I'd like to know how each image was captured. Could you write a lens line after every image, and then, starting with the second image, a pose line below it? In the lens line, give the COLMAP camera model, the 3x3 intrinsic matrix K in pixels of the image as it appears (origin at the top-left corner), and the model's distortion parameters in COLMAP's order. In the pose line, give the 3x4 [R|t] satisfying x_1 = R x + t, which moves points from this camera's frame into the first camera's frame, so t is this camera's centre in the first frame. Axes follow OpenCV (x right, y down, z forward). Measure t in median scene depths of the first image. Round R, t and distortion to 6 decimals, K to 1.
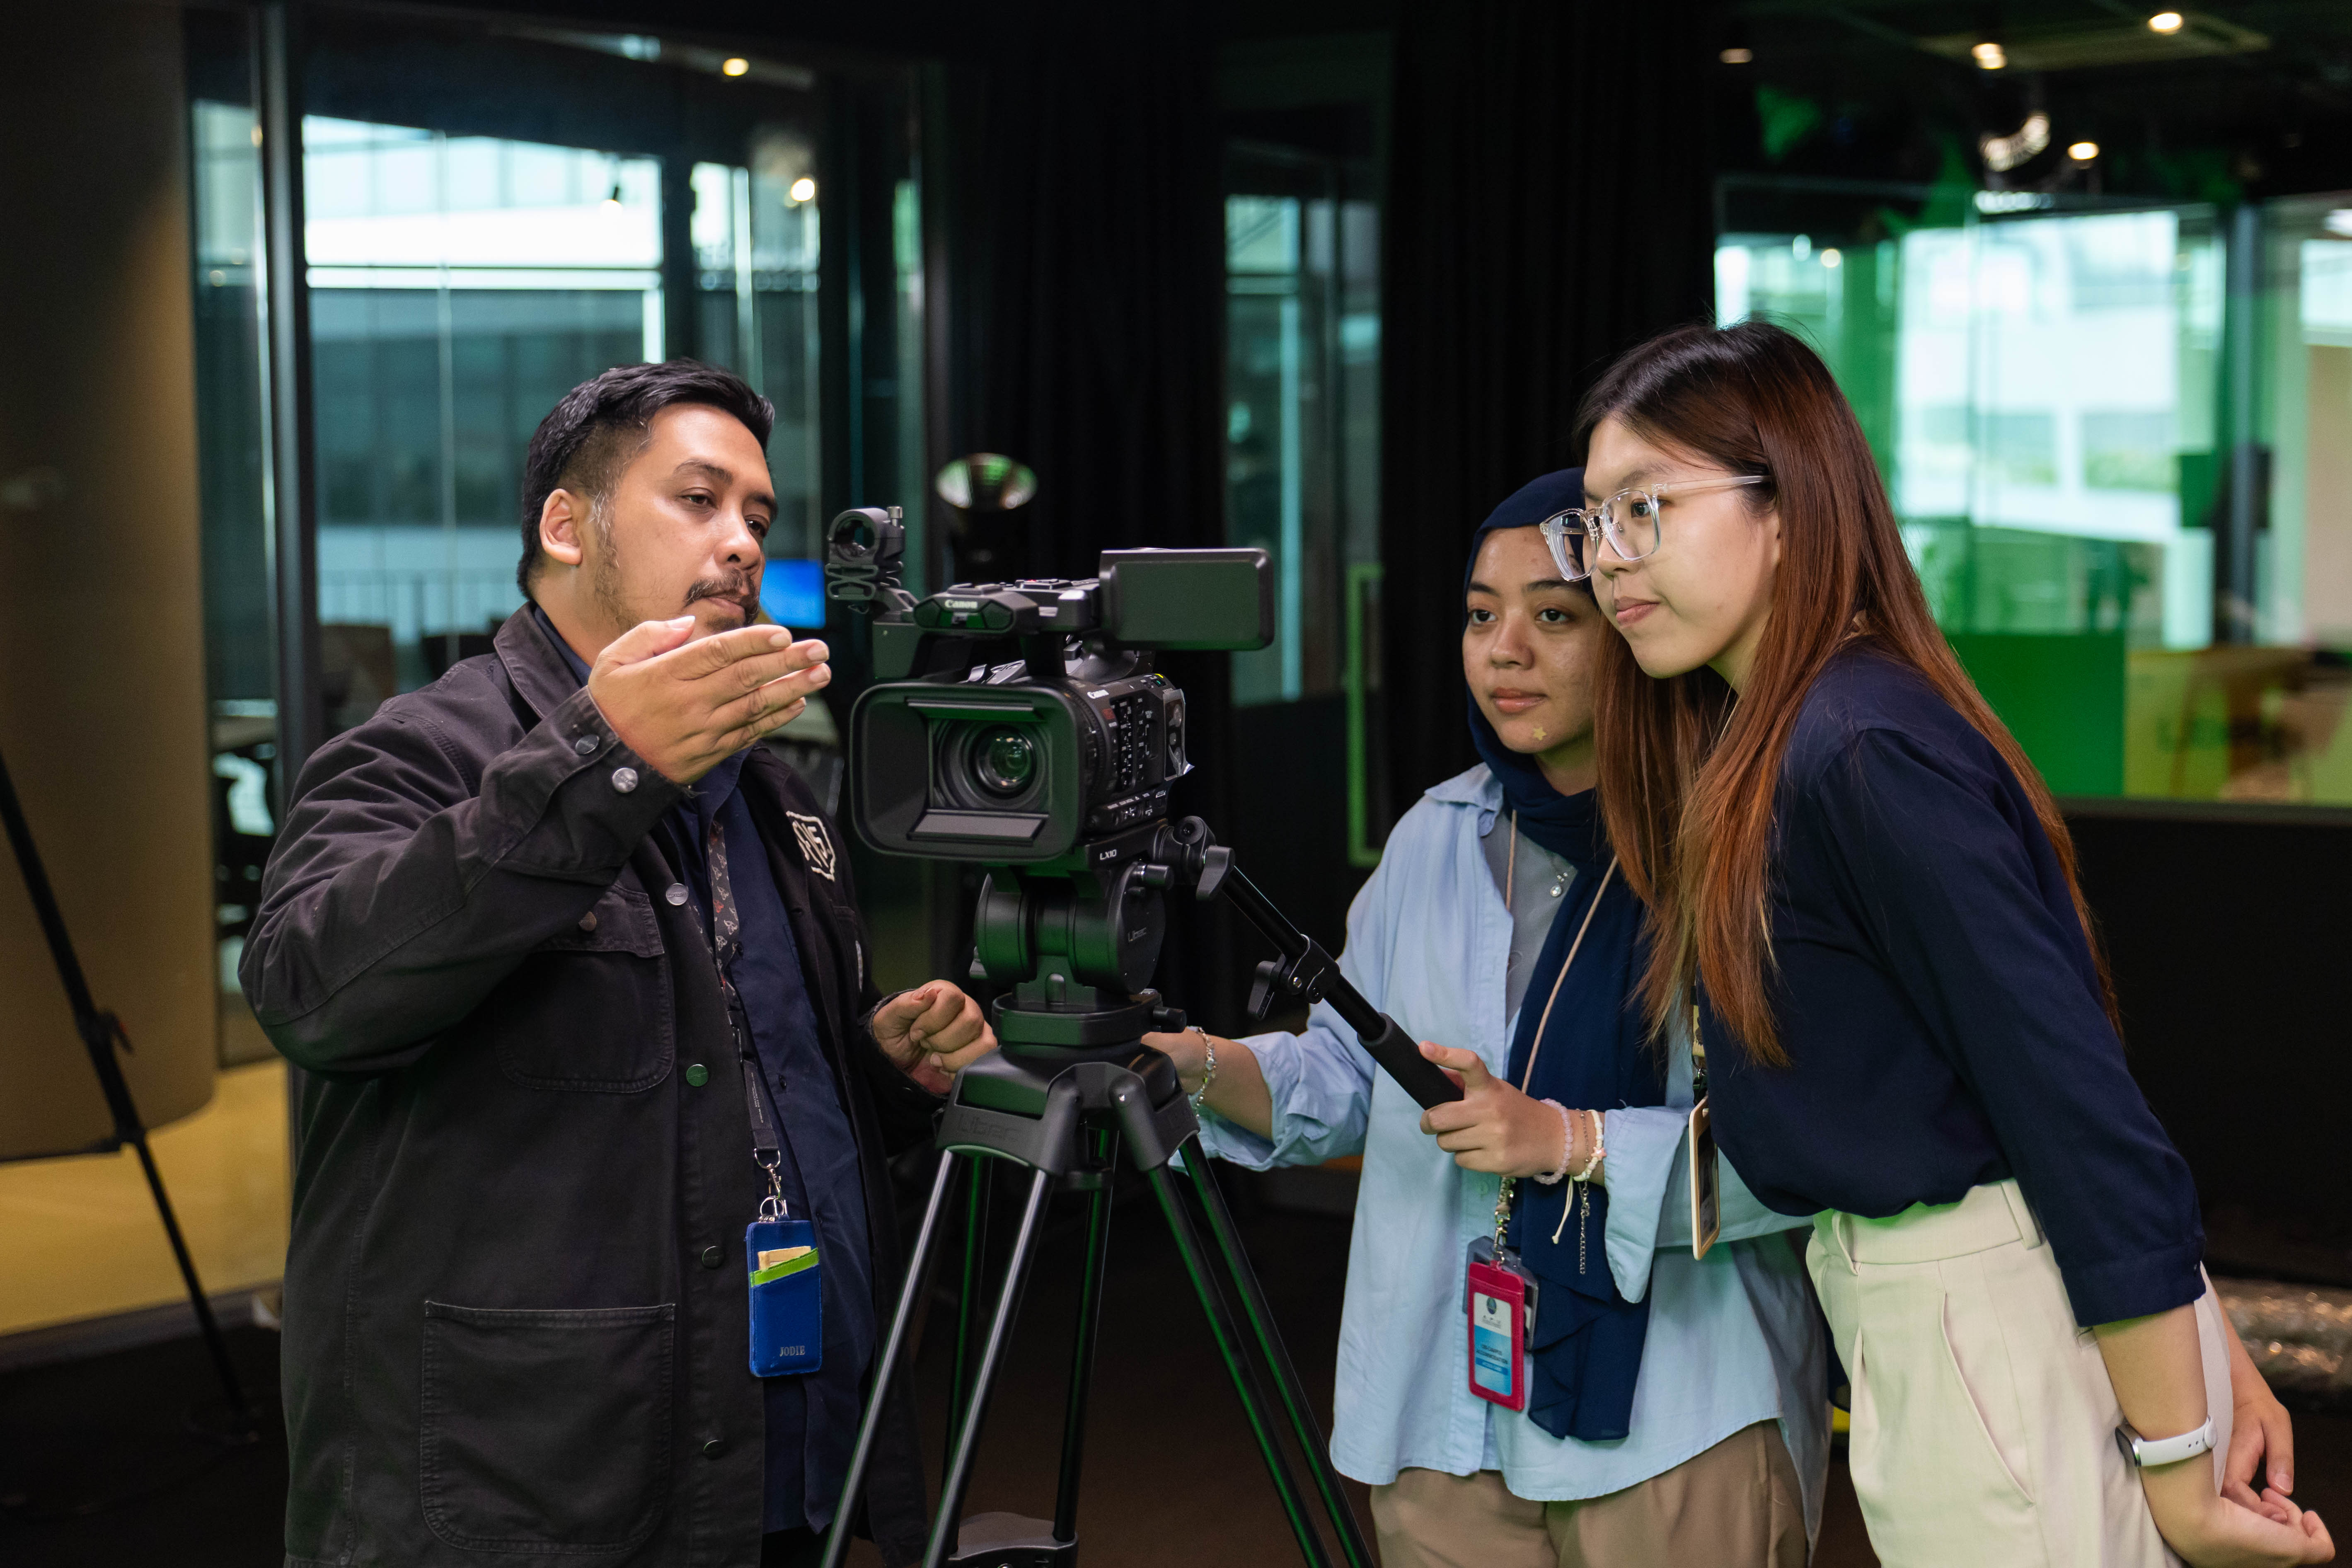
lens RADIAL K [[3103.3, 0, 1174.5], [0, 3103.3, 781.1], [0, 0, 1]] dist [-0.026619, 0.000000]
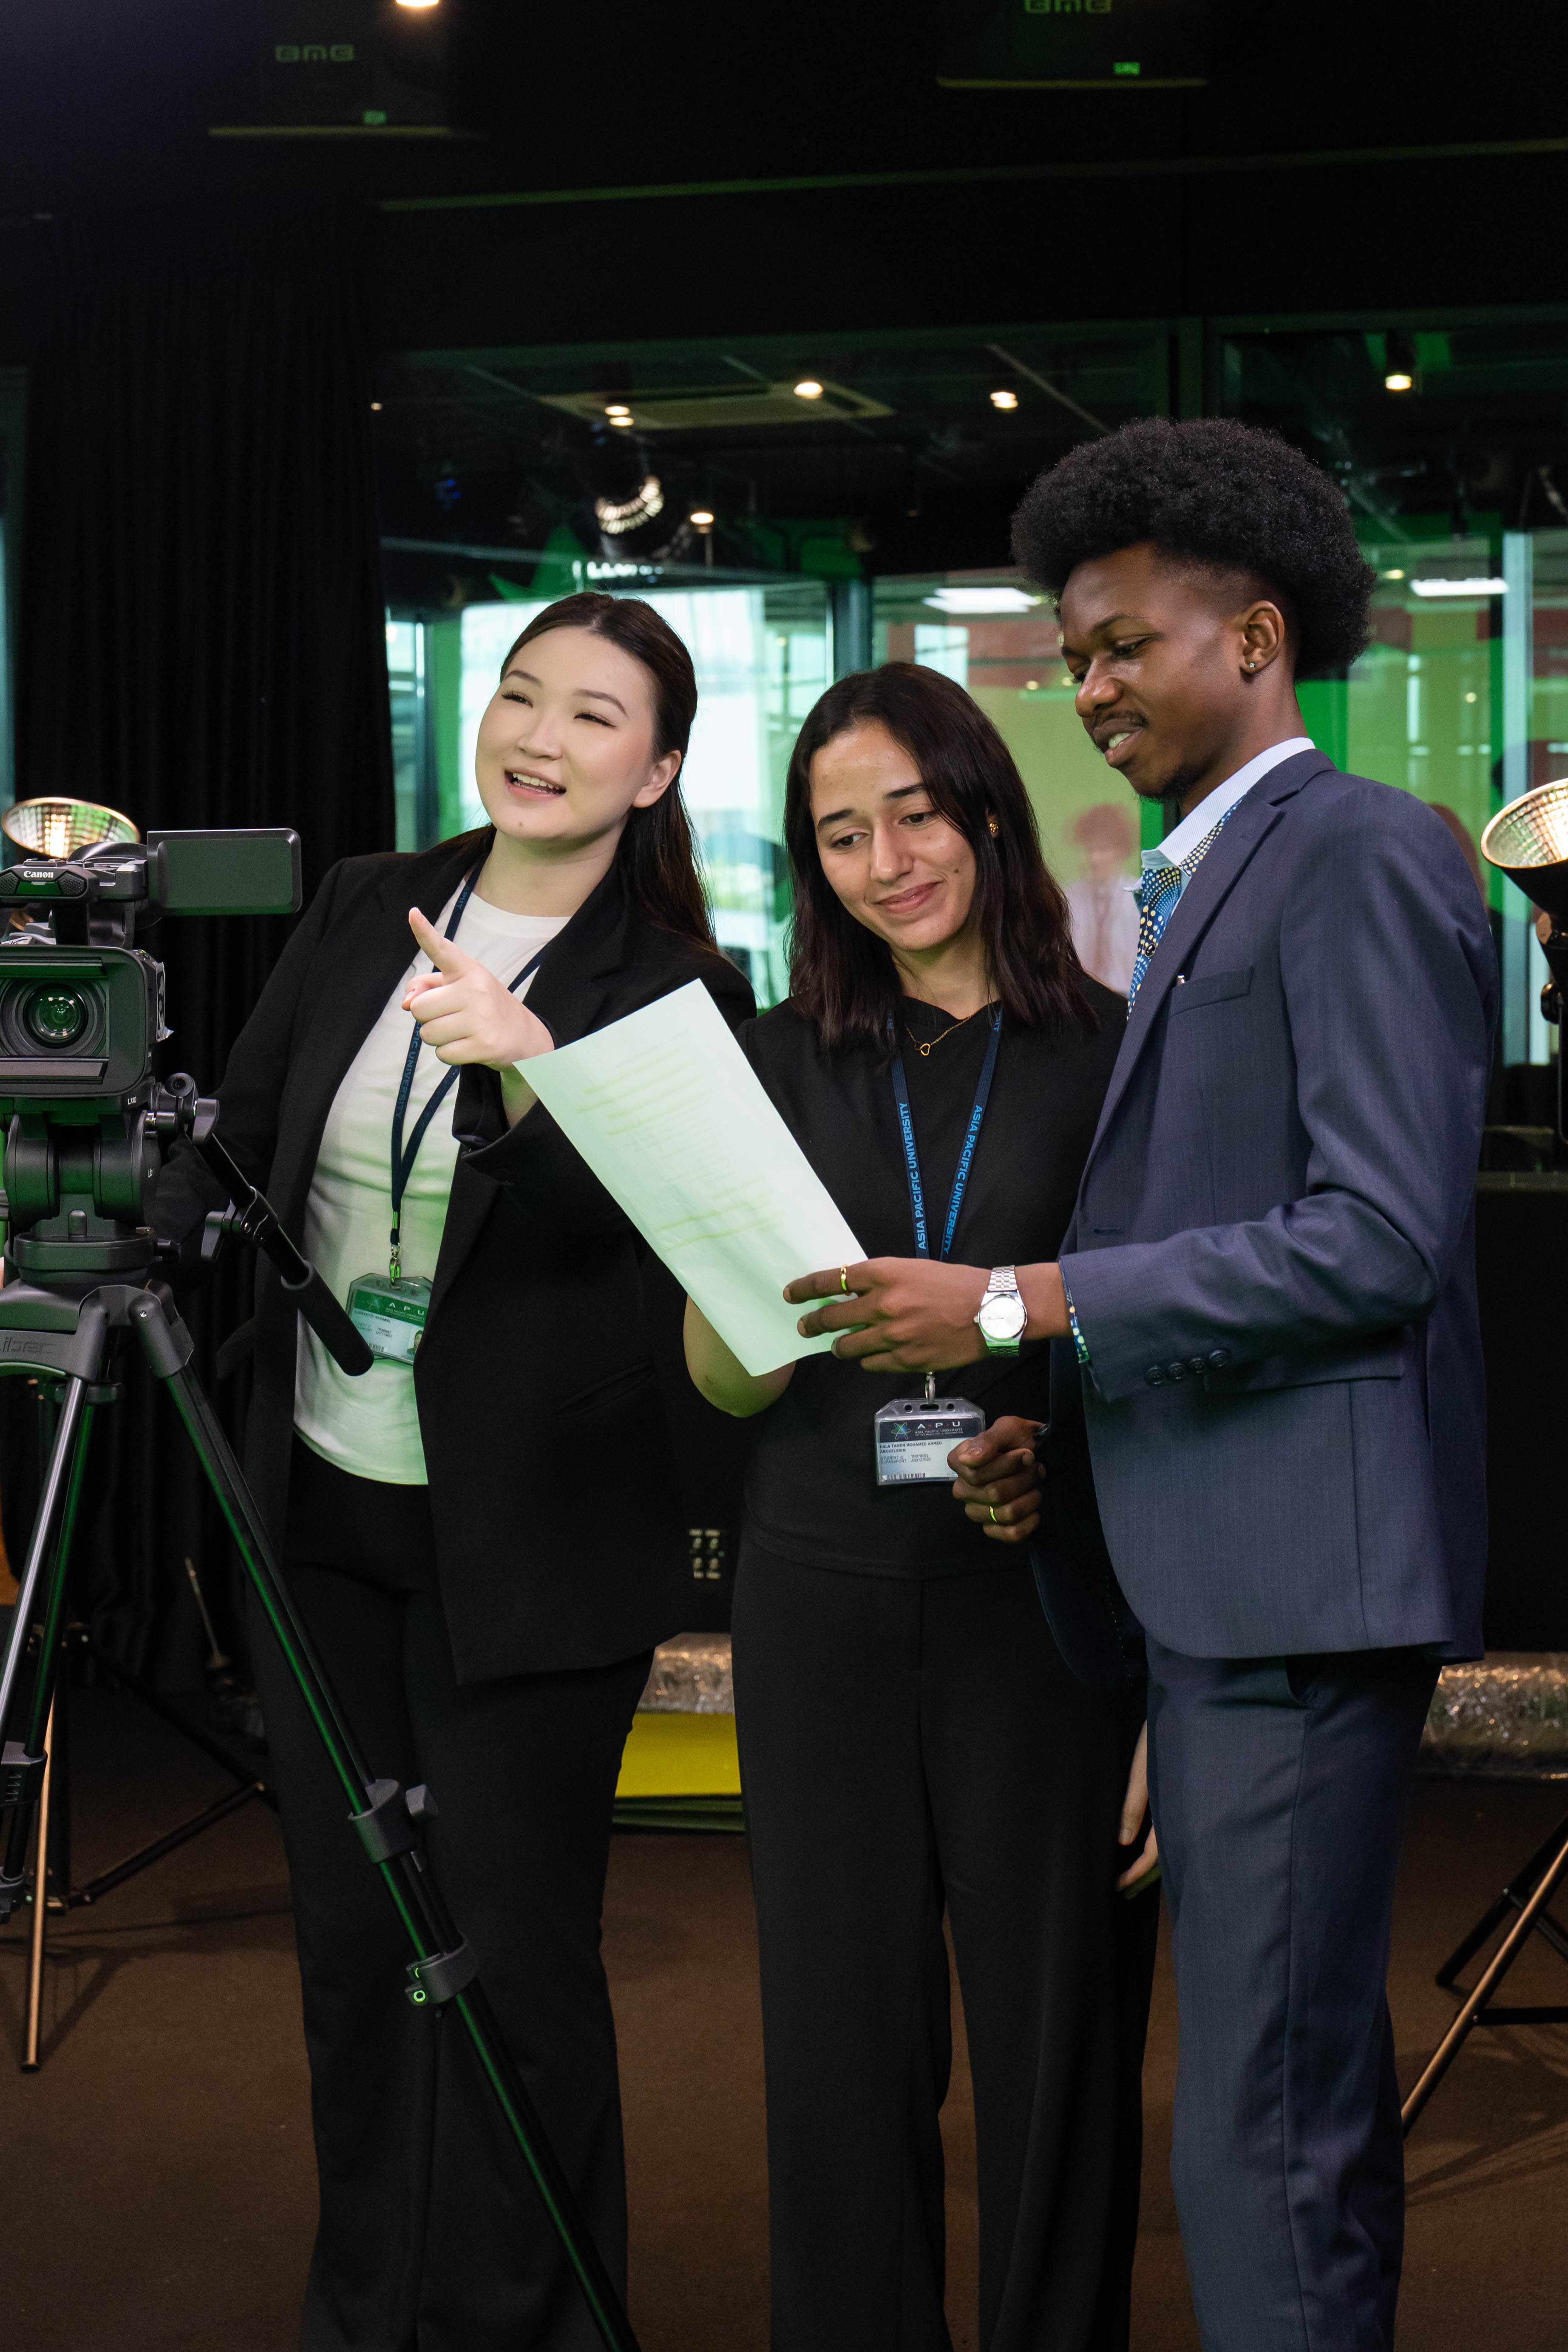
lens RADIAL K [[3742.5, 0, 776.3], [0, 3742.5, 1177.2], [0, 0, 1]] dist [-0.082389, 0.000000]
pose [[0.949145, -0.019620, 0.314228, -0.225816], [0.026406, 0.999501, -0.017353, 0.080936], [-0.313731, 0.024768, 0.949189, -0.383950]]
